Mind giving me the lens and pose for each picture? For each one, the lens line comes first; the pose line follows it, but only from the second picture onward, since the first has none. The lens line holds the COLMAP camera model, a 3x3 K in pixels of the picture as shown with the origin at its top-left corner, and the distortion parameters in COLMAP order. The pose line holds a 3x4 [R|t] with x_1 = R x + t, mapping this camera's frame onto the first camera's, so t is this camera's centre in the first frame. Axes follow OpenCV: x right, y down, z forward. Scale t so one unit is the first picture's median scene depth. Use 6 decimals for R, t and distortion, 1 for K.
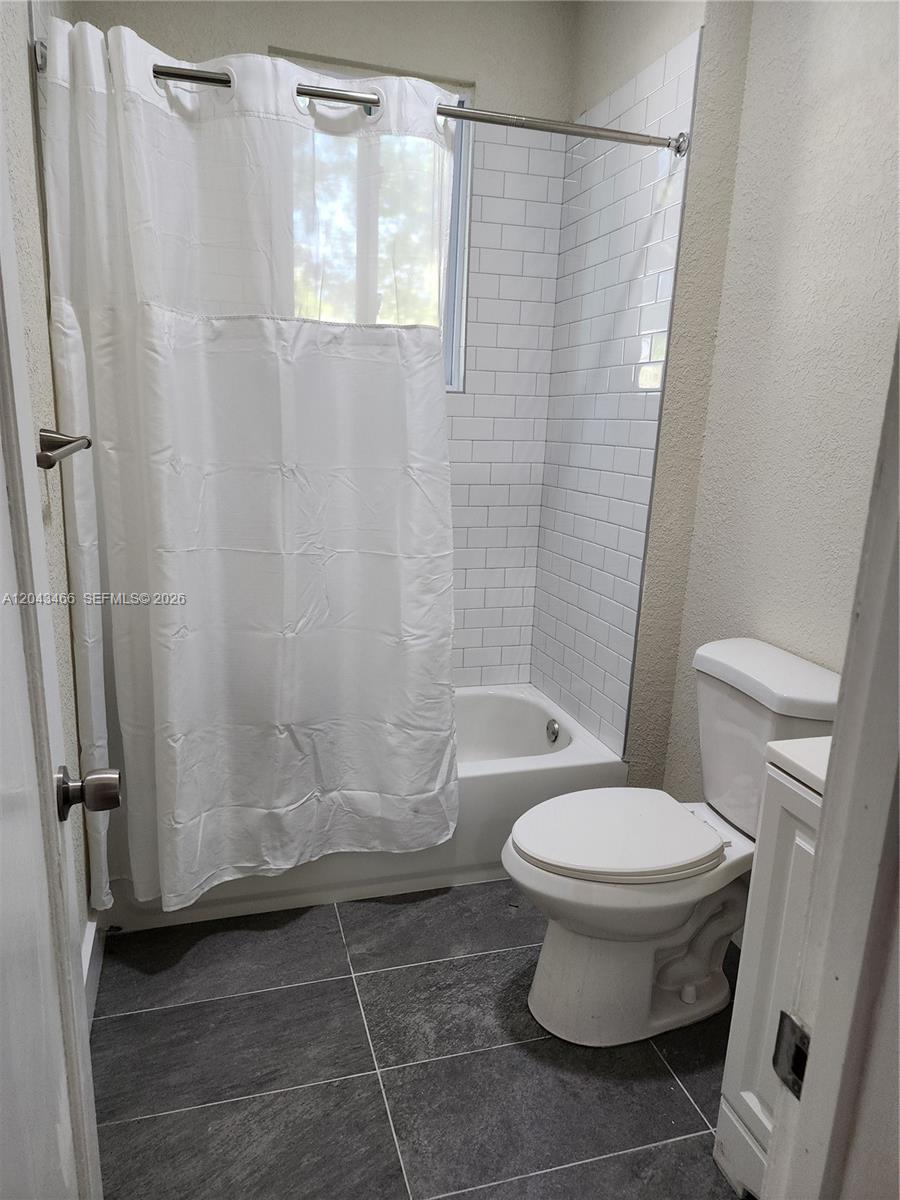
lens RADIAL K [[802.0, 0, 457.1], [0, 802.0, 611.3], [0, 0, 1]] dist [0.073251, -0.068465]
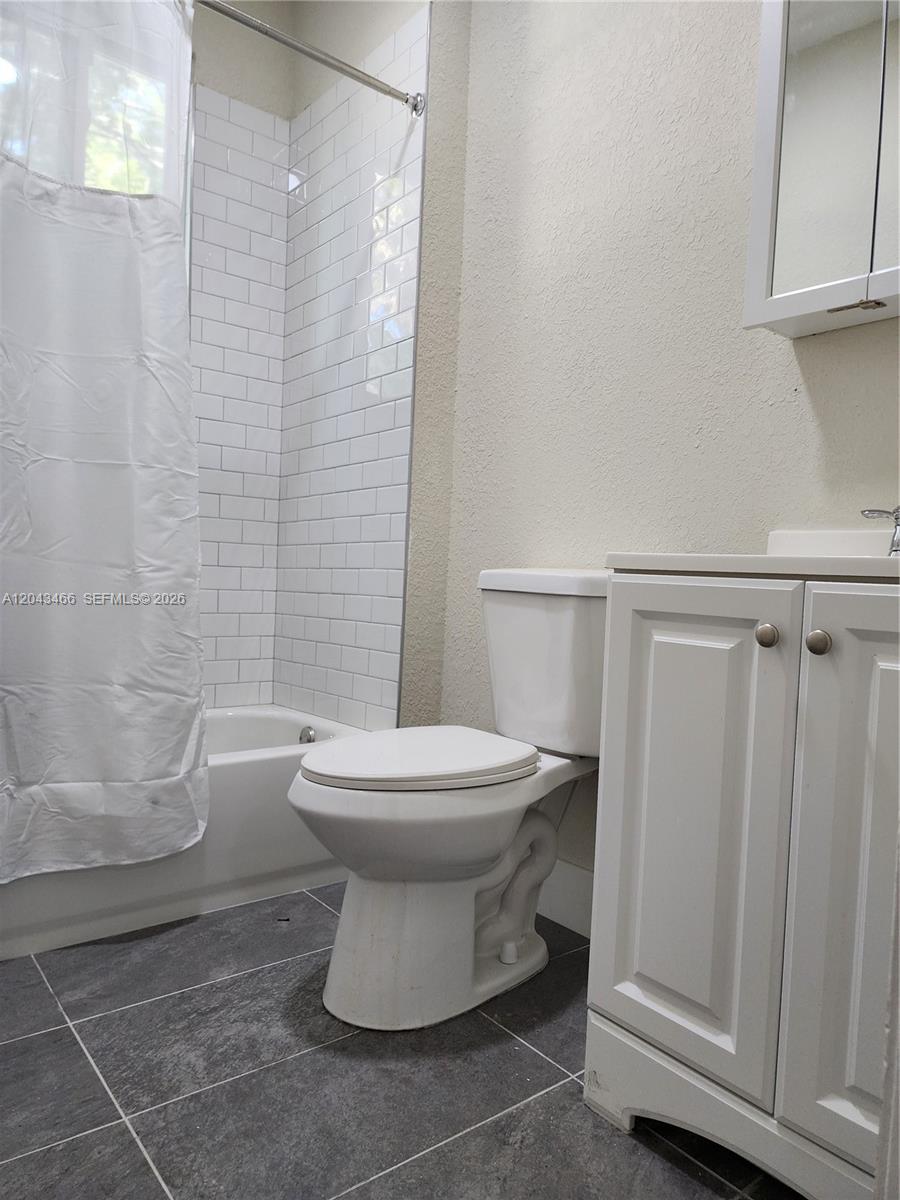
lens RADIAL K [[802.0, 0, 457.4], [0, 802.0, 608.4], [0, 0, 1]] dist [0.073251, -0.068465]
pose [[0.927211, -0.013279, 0.374304, -0.074862], [0.085417, 0.980532, -0.176806, 0.241852], [-0.364669, 0.195909, 0.910294, 0.160891]]
